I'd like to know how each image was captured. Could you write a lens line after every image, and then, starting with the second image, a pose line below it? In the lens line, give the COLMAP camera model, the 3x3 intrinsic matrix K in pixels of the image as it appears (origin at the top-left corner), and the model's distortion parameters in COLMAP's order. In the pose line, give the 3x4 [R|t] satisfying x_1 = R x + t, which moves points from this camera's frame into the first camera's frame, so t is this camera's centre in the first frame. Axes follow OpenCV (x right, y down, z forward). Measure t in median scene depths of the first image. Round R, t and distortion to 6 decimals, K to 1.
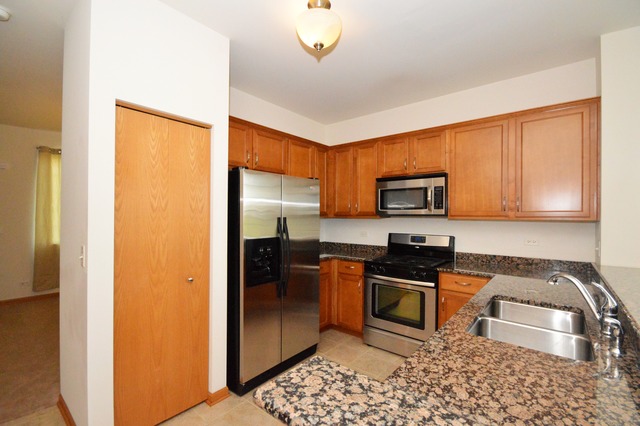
lens RADIAL K [[285.1, 0, 321.0], [0, 285.1, 212.8], [0, 0, 1]] dist [-0.004435, 0.000878]
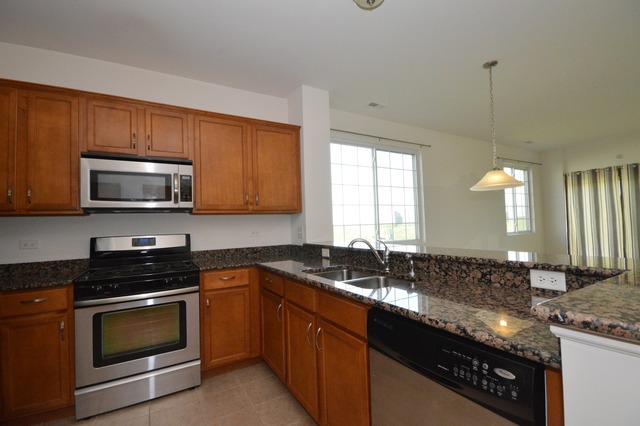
lens RADIAL K [[285.1, 0, 318.2], [0, 285.1, 215.2], [0, 0, 1]] dist [-0.004435, 0.000878]
pose [[0.344743, 0.013324, 0.938602, -0.264101], [0.028676, 0.999283, -0.024718, 0.062431], [-0.938259, 0.035436, 0.344114, 0.337778]]
